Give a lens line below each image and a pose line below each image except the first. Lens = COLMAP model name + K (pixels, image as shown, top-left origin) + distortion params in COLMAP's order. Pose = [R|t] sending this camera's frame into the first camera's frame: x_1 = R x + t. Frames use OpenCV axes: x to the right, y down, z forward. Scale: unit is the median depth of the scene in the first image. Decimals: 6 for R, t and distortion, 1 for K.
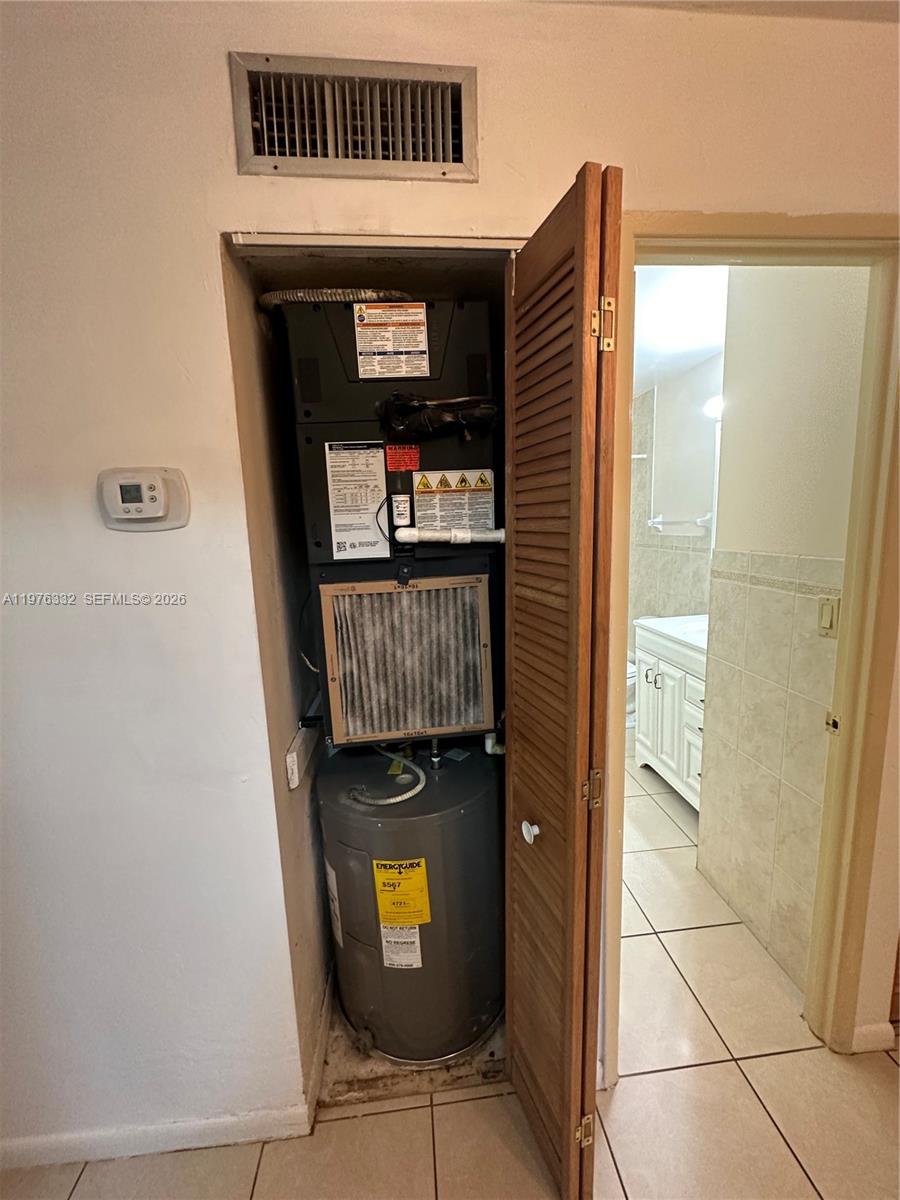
lens RADIAL K [[476.6, 0, 450.0], [0, 476.6, 600.0], [0, 0, 1]] dist [-0.002656, 0.000192]
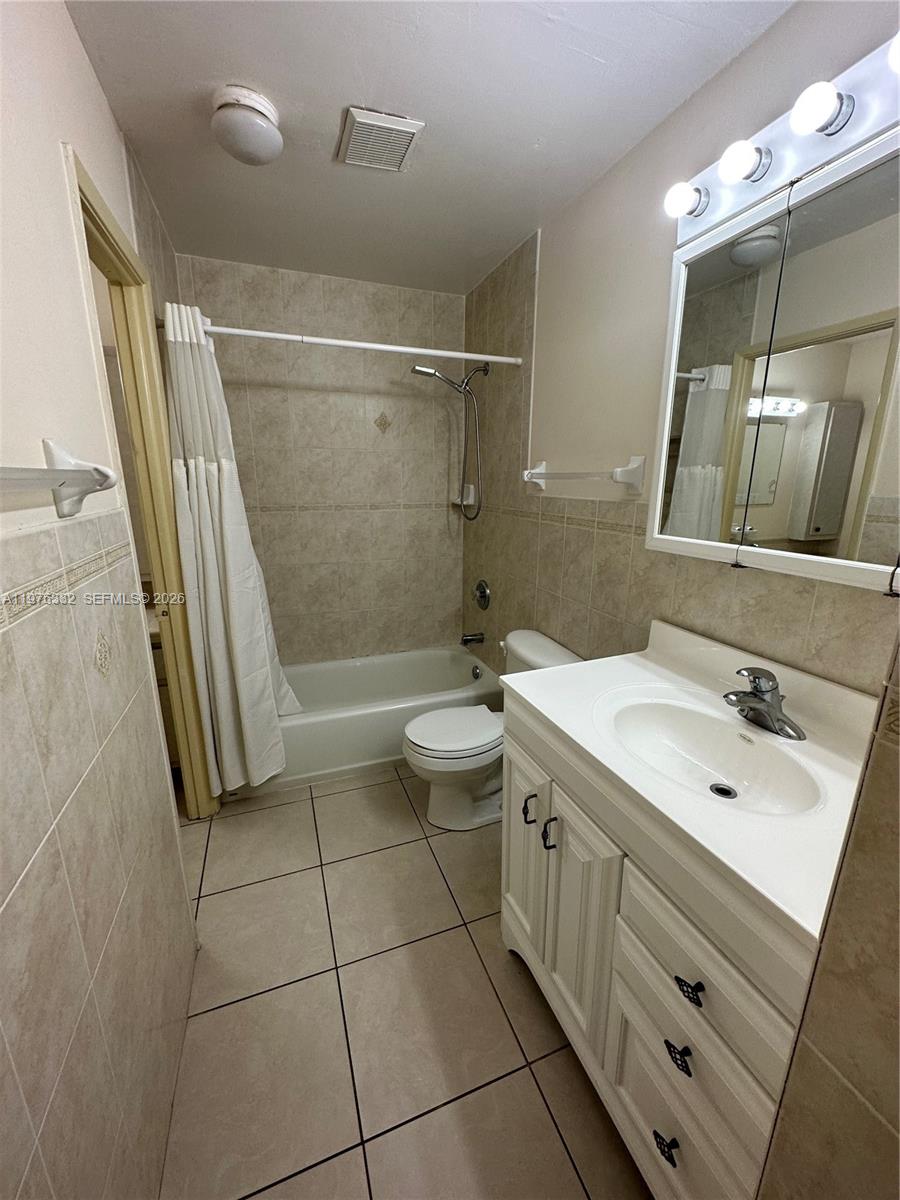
lens RADIAL K [[476.6, 0, 450.0], [0, 476.6, 600.0], [0, 0, 1]] dist [-0.002656, 0.000192]
pose [[0.965118, -0.026498, 0.260472, 0.177133], [0.002859, 0.995873, 0.090716, -0.064143], [-0.261801, -0.086807, 0.961210, 0.461714]]
